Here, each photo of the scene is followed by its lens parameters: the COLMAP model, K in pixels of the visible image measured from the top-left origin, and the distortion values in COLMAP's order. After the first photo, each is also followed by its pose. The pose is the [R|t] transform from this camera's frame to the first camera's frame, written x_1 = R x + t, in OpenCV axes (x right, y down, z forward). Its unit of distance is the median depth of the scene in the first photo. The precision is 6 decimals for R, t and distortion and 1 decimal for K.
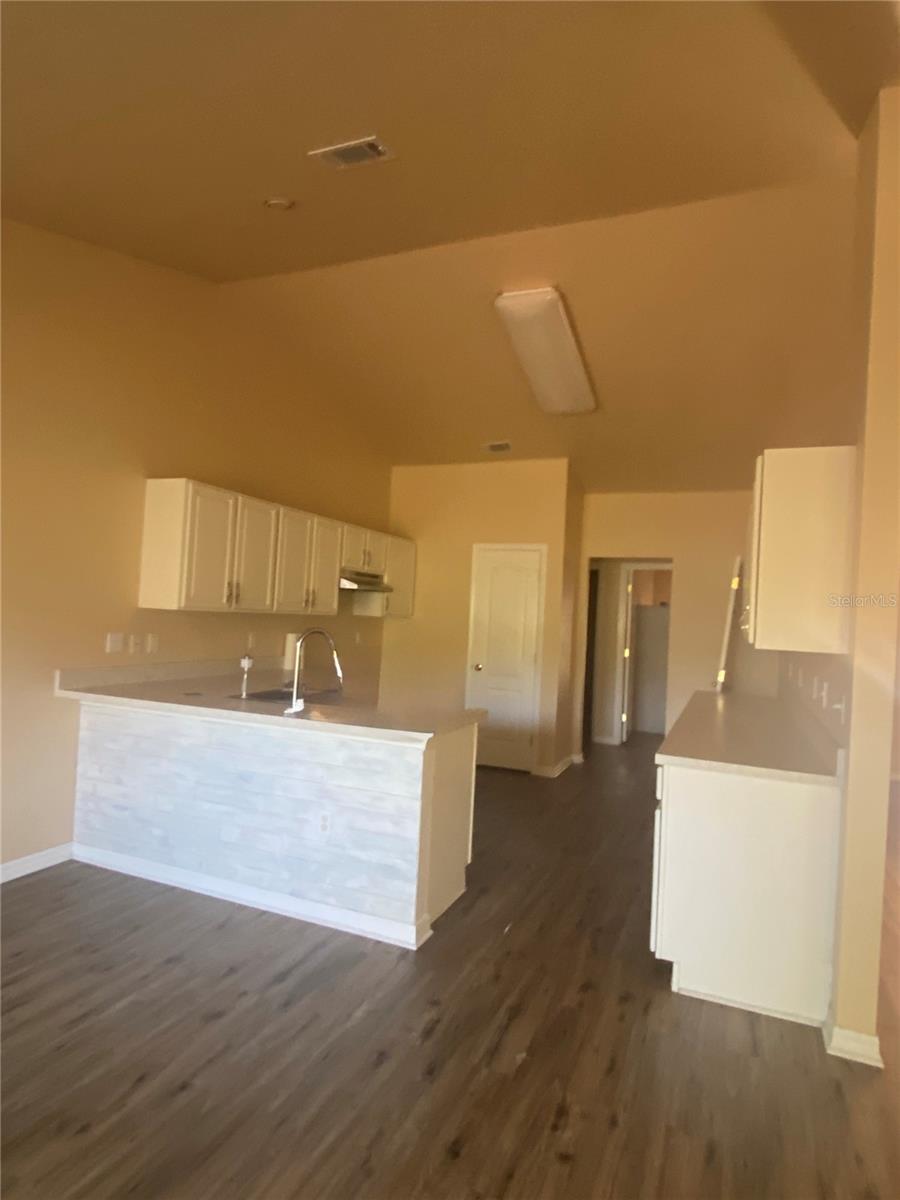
lens RADIAL K [[672.3, 0, 449.4], [0, 672.3, 601.7], [0, 0, 1]] dist [0.011464, -0.000917]
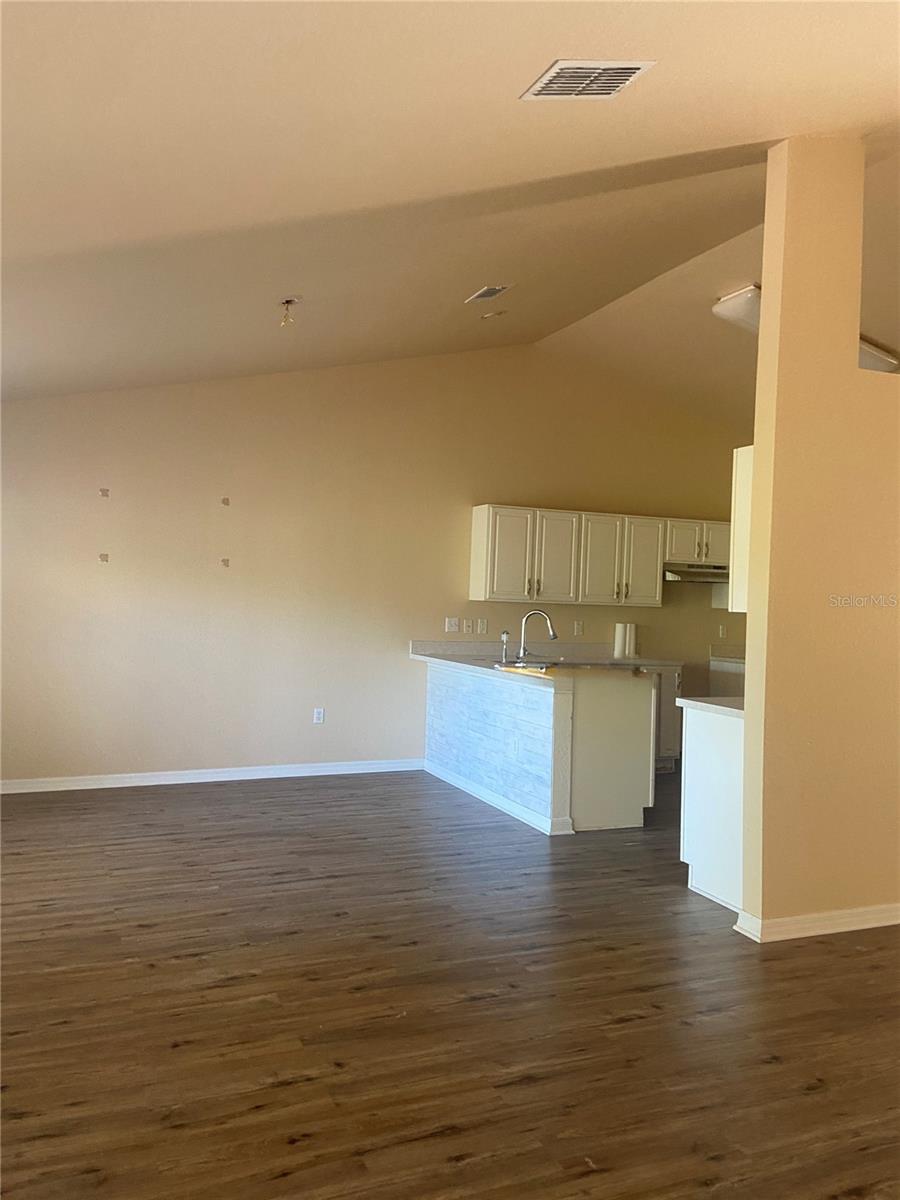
lens RADIAL K [[918.5, 0, 450.5], [0, 918.5, 598.3], [0, 0, 1]] dist [-0.000614, -0.001535]
pose [[0.703726, -0.028128, -0.709914, 0.922878], [0.015921, 0.999589, -0.023823, 0.053812], [0.710293, 0.005462, 0.703885, -0.382003]]
